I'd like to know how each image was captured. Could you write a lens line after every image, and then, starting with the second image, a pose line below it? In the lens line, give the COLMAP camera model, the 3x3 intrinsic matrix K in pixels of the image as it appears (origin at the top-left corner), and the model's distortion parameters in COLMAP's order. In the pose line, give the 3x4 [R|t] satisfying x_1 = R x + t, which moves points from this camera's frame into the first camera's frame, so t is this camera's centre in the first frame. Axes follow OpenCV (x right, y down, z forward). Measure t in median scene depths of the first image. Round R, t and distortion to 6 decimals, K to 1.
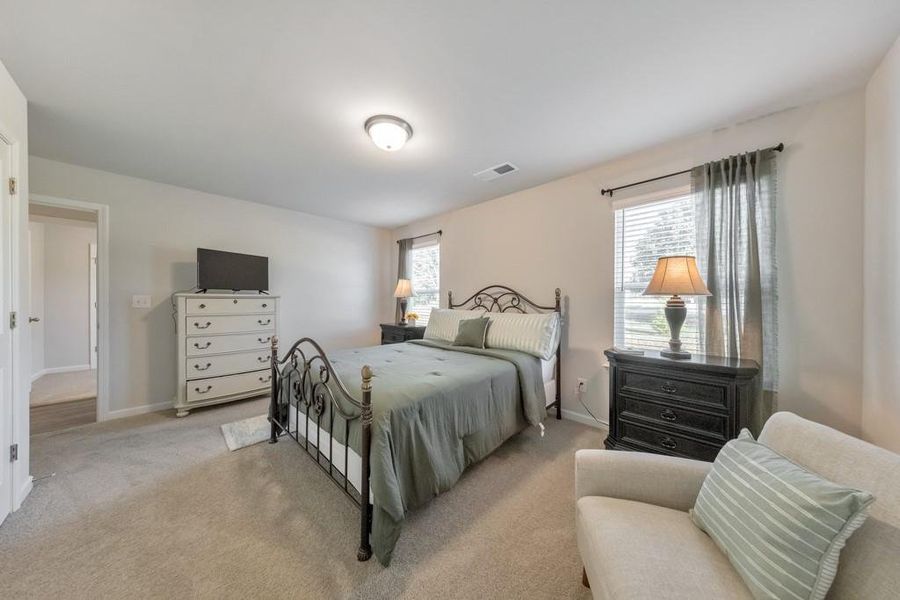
lens RADIAL K [[292.0, 0, 442.4], [0, 292.0, 295.9], [0, 0, 1]] dist [0.020815, 0.000014]
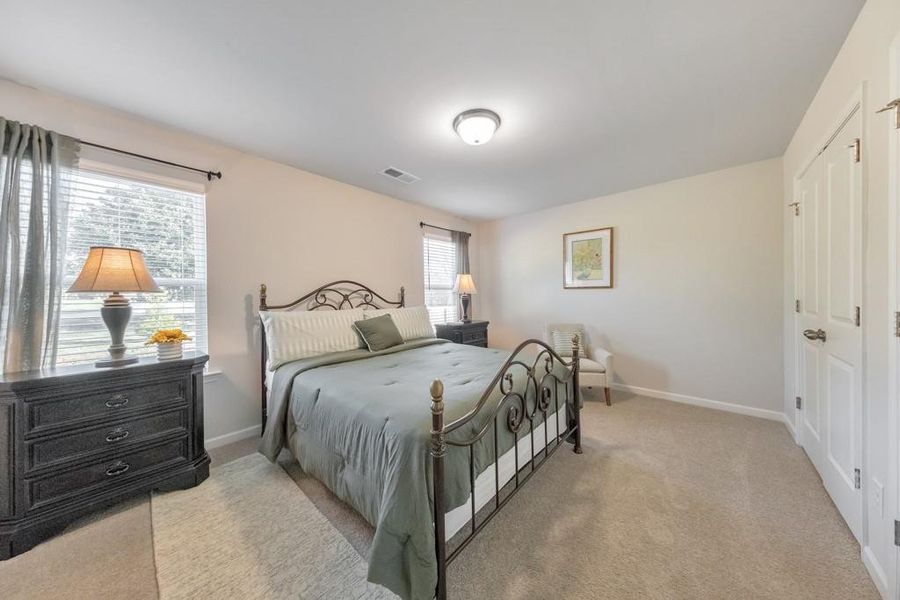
lens RADIAL K [[284.9, 0, 451.0], [0, 284.9, 302.9], [0, 0, 1]] dist [0.002239, 0.000047]
pose [[-0.072991, -0.029561, 0.996894, -0.672158], [-0.001442, 0.999563, 0.029535, 0.005449], [-0.997332, 0.000719, -0.073001, 0.695501]]
